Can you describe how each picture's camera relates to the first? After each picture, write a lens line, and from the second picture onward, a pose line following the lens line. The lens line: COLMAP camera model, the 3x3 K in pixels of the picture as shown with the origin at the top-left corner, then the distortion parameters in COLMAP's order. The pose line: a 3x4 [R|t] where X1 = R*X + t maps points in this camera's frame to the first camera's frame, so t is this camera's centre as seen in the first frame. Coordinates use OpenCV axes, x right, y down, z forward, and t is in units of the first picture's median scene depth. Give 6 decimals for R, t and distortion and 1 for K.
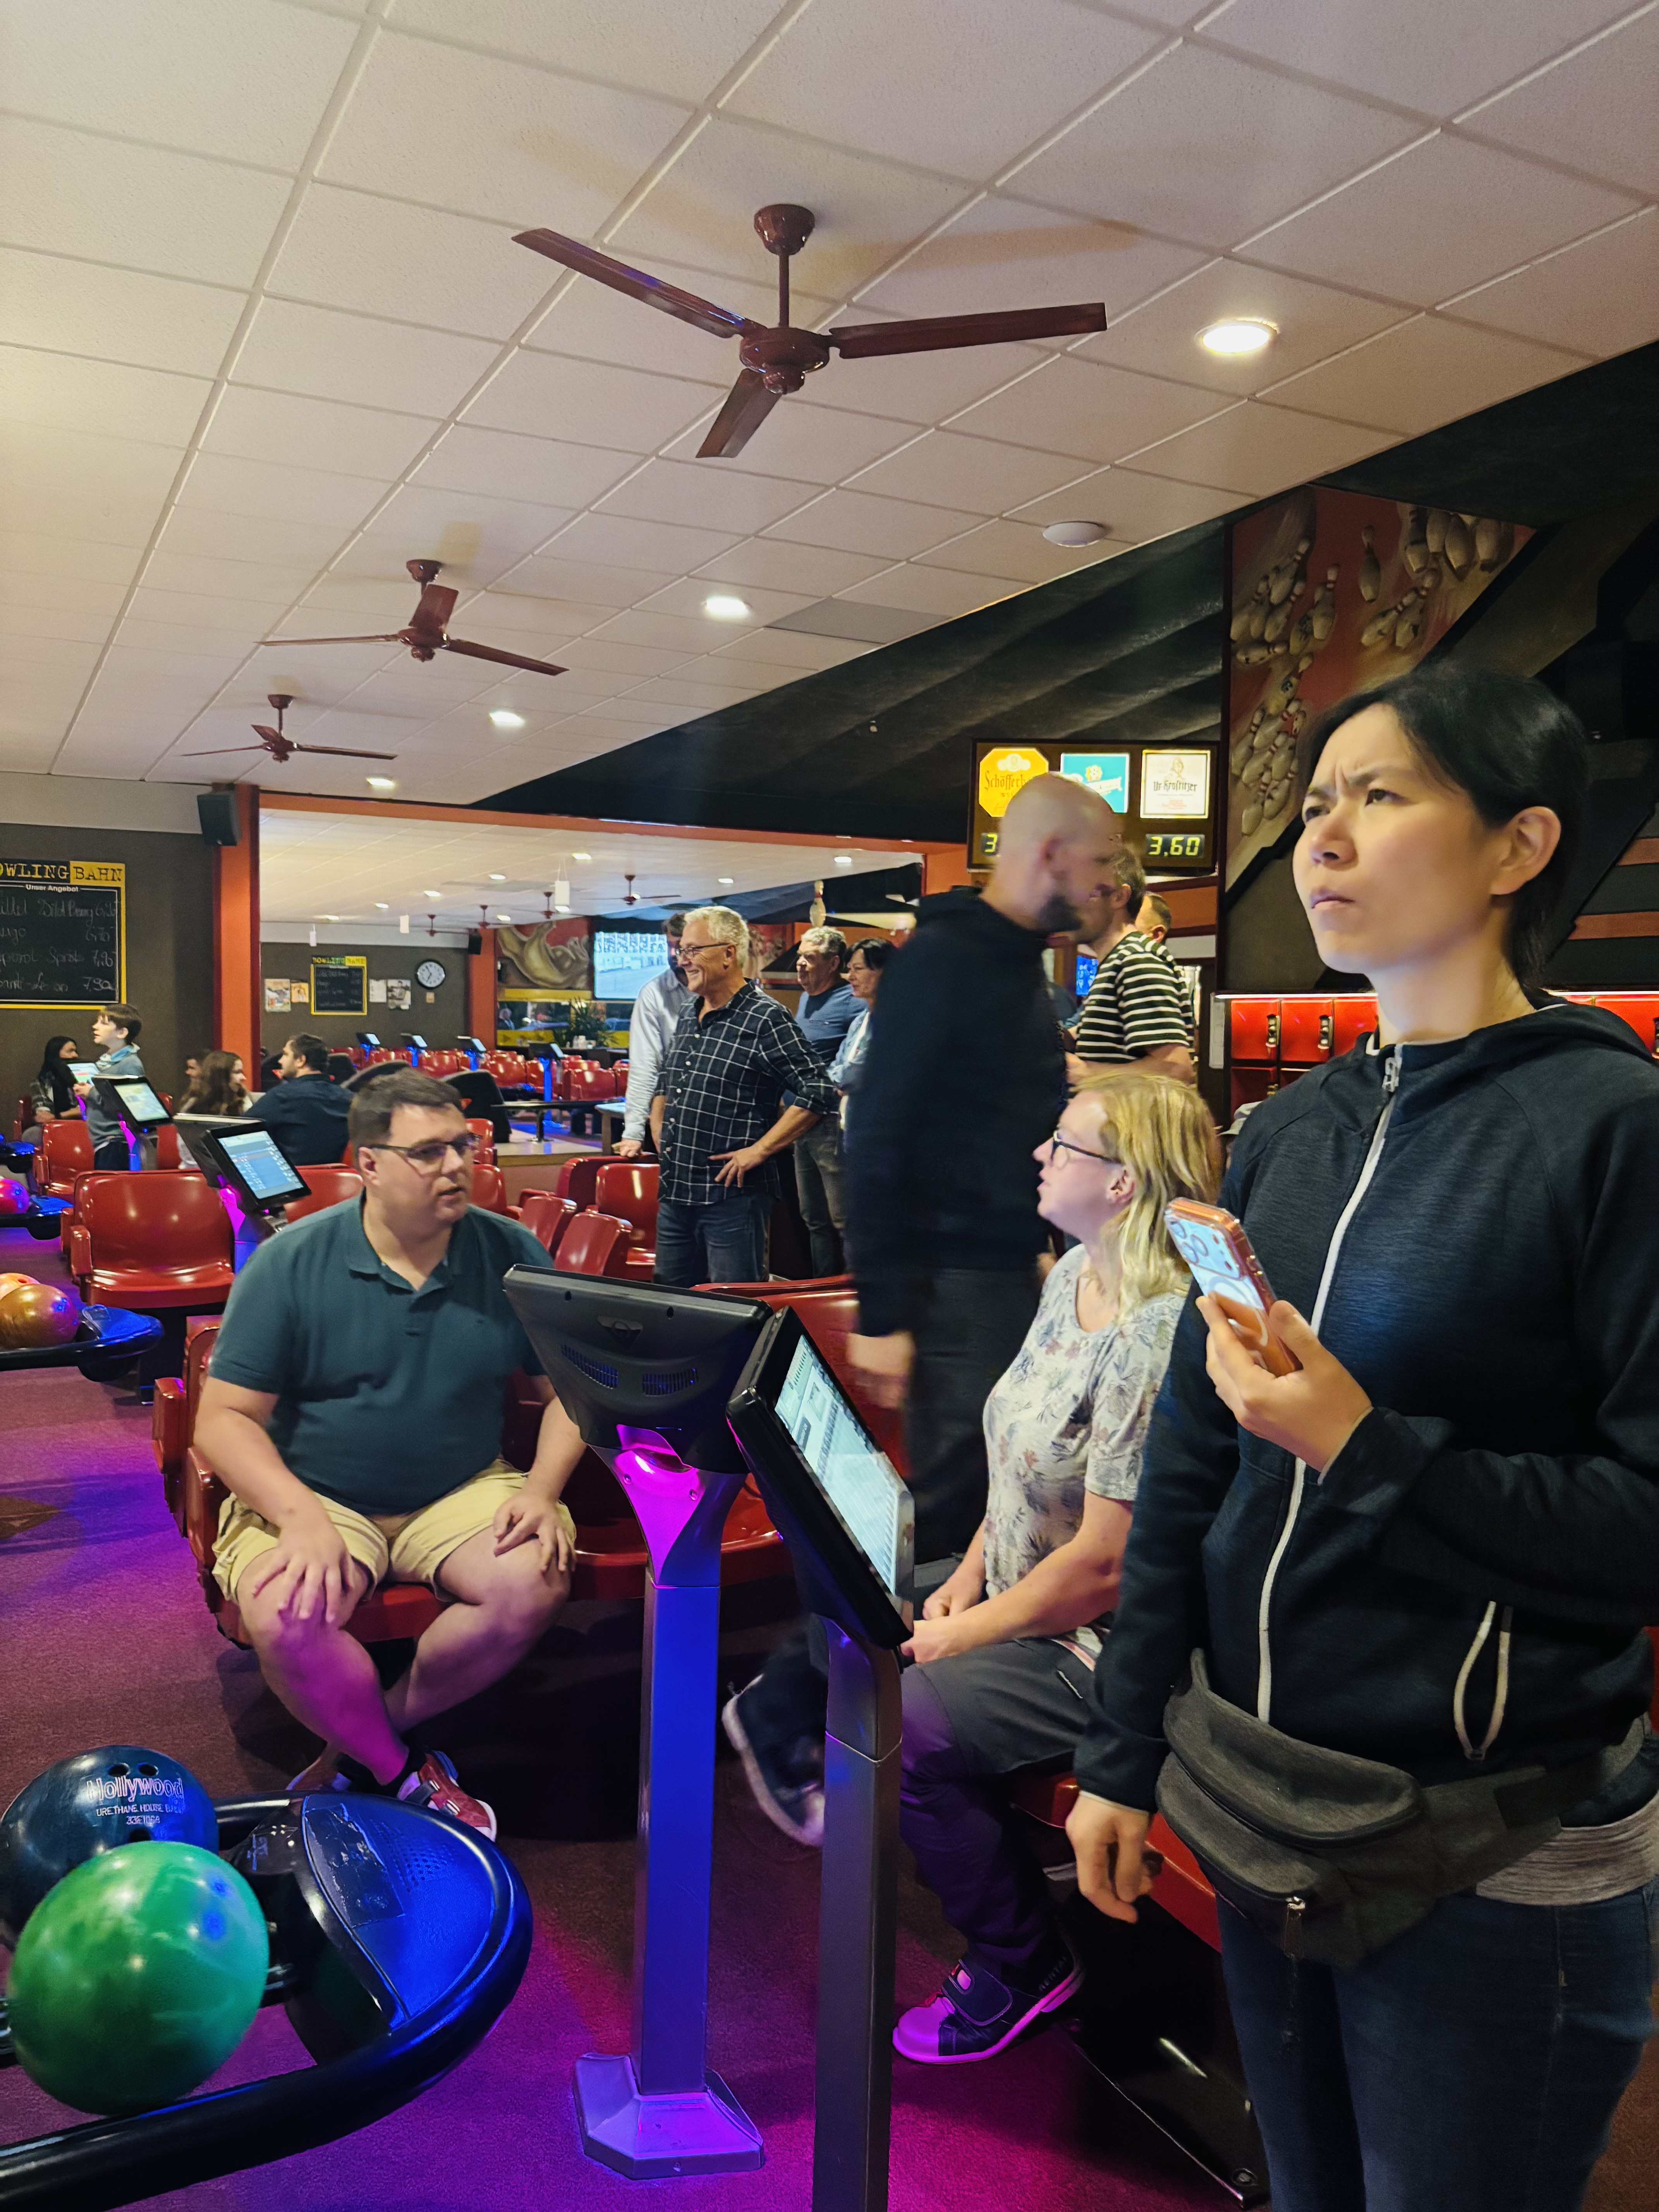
lens RADIAL K [[1672.2, 0, 823.0], [0, 1672.2, 1075.9], [0, 0, 1]] dist [-0.011856, -0.005763]
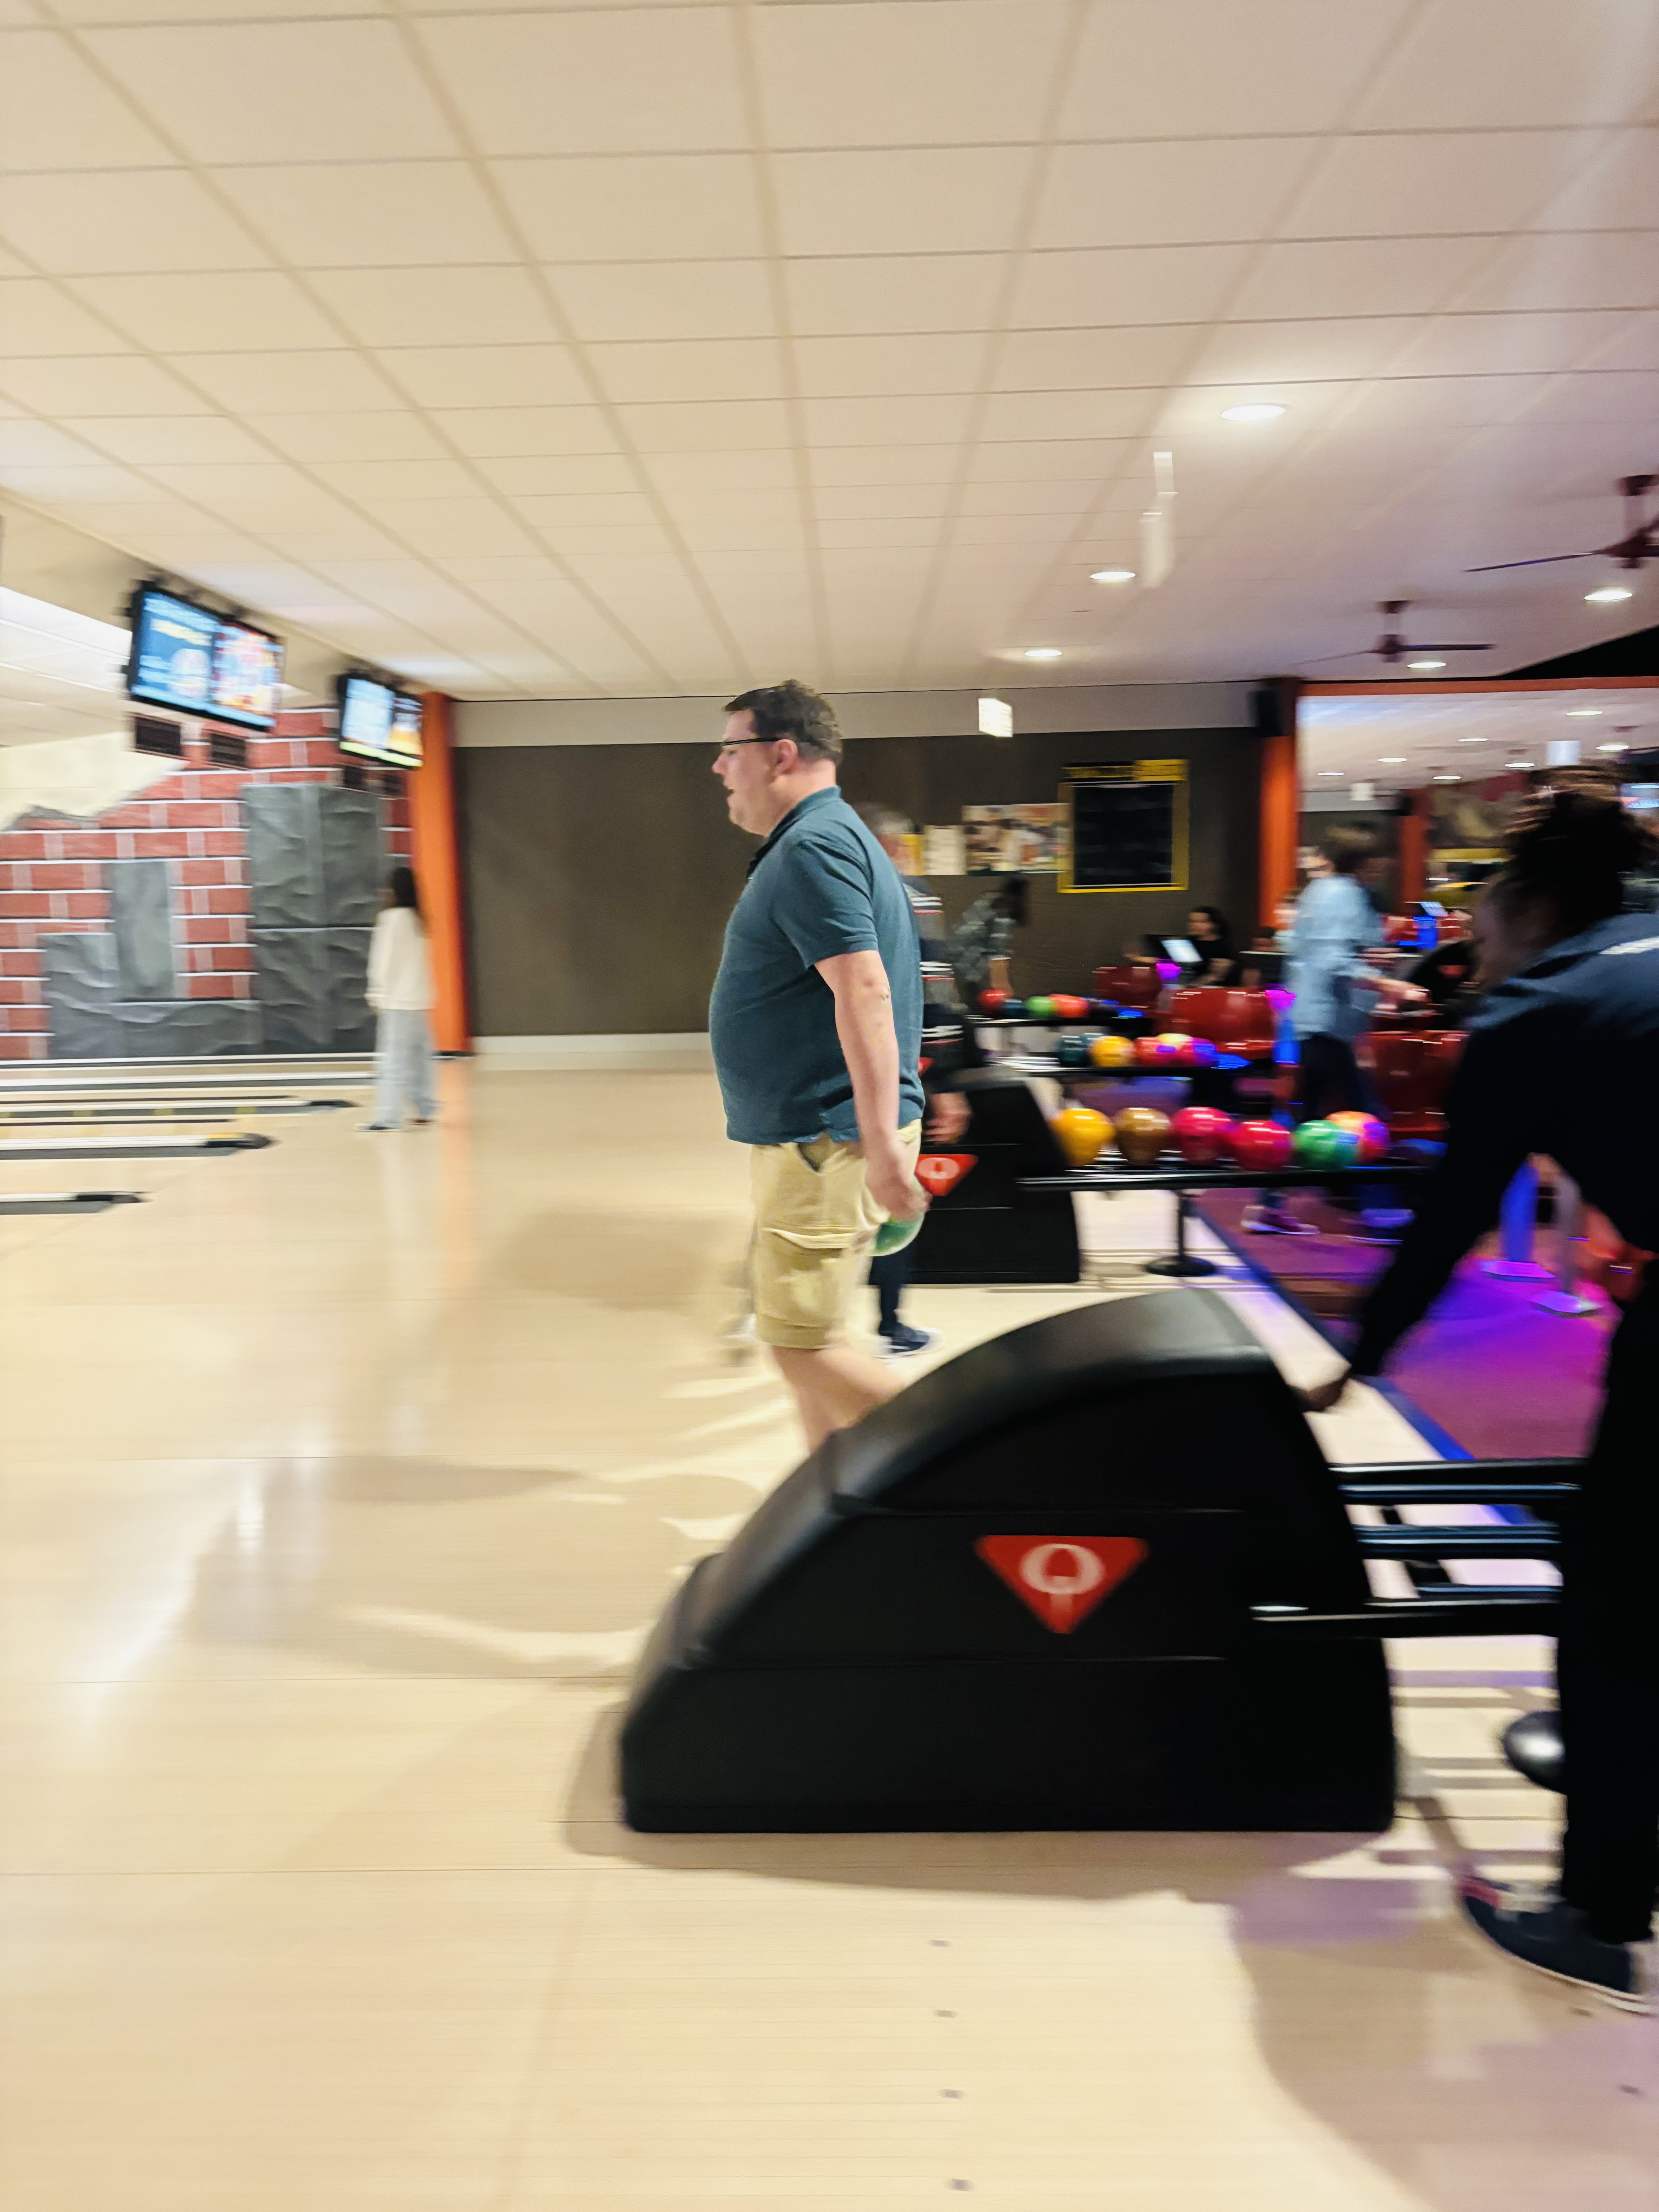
lens RADIAL K [[1683.6, 0, 815.9], [0, 1683.6, 1110.1], [0, 0, 1]] dist [0.038002, -0.037014]
pose [[0.880406, 0.031843, -0.473150, -0.108646], [0.016522, 0.995078, 0.097710, -0.009487], [0.473932, -0.093842, 0.875547, -0.163245]]
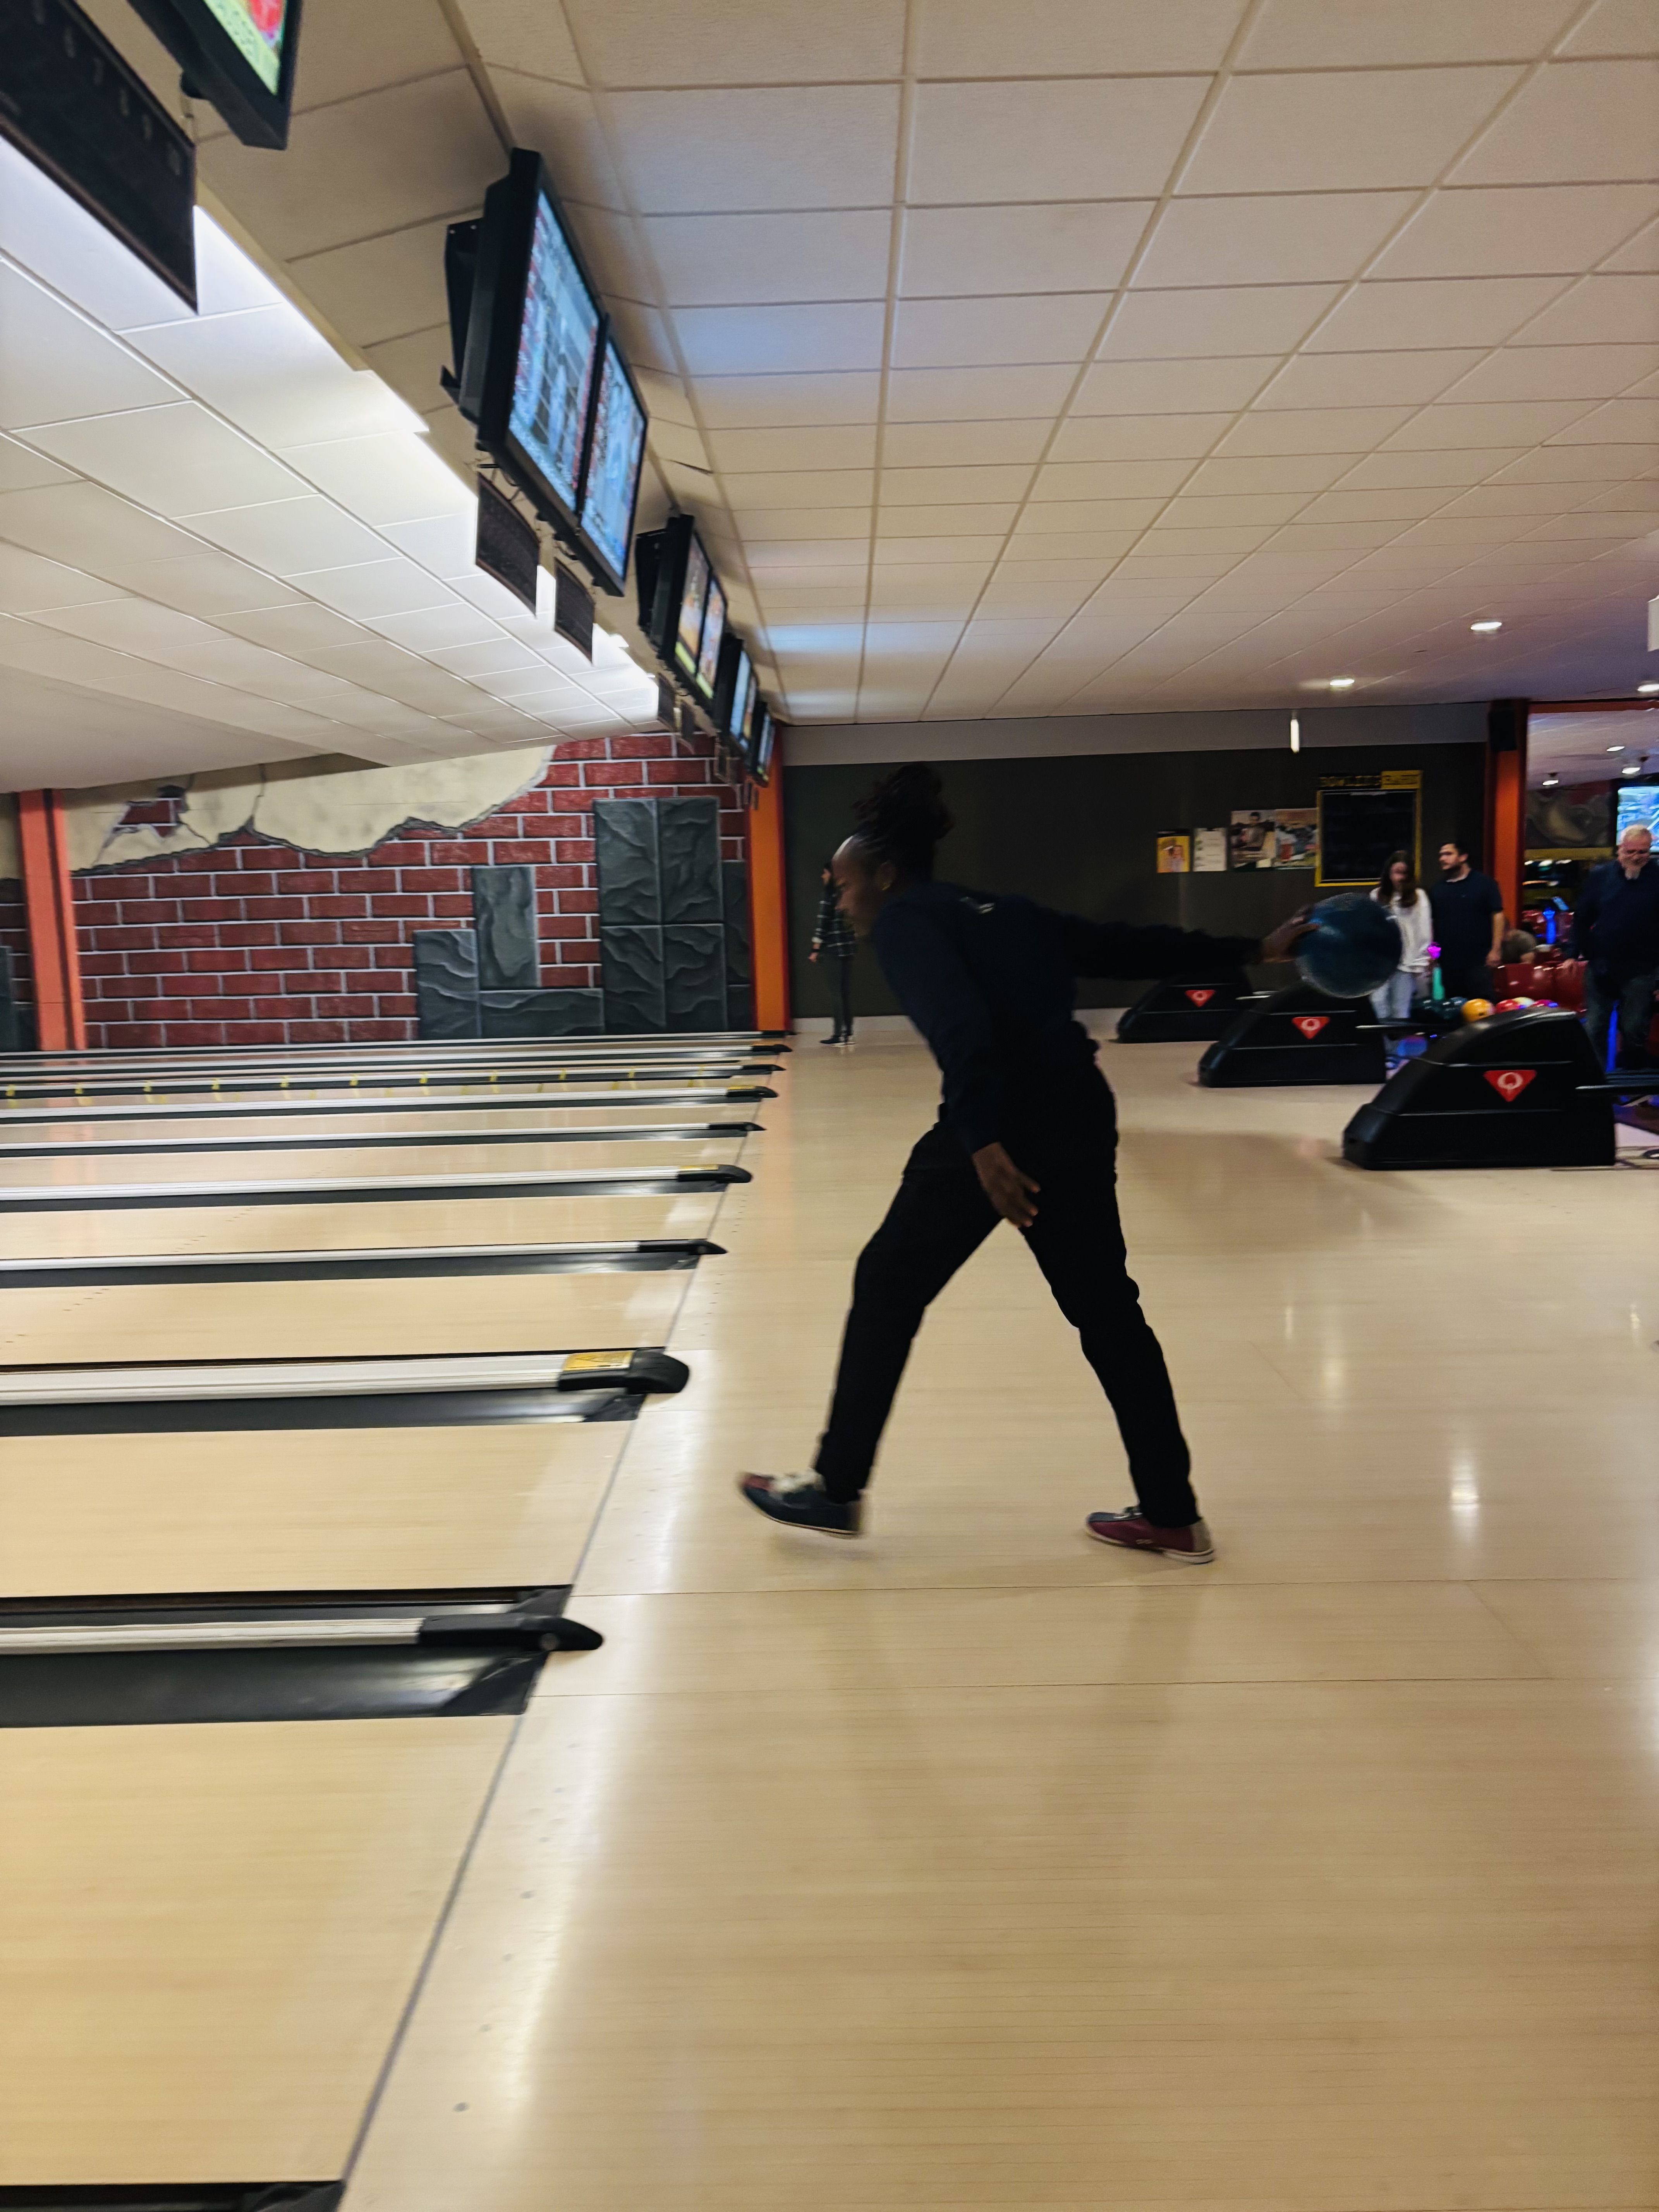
lens RADIAL K [[1683.6, 0, 815.9], [0, 1683.6, 1110.1], [0, 0, 1]] dist [0.038002, -0.037014]
pose [[0.886486, 0.021961, -0.462235, -0.270867], [0.024370, 0.995272, 0.094023, 0.000482], [0.462114, -0.094615, 0.881759, -0.485181]]
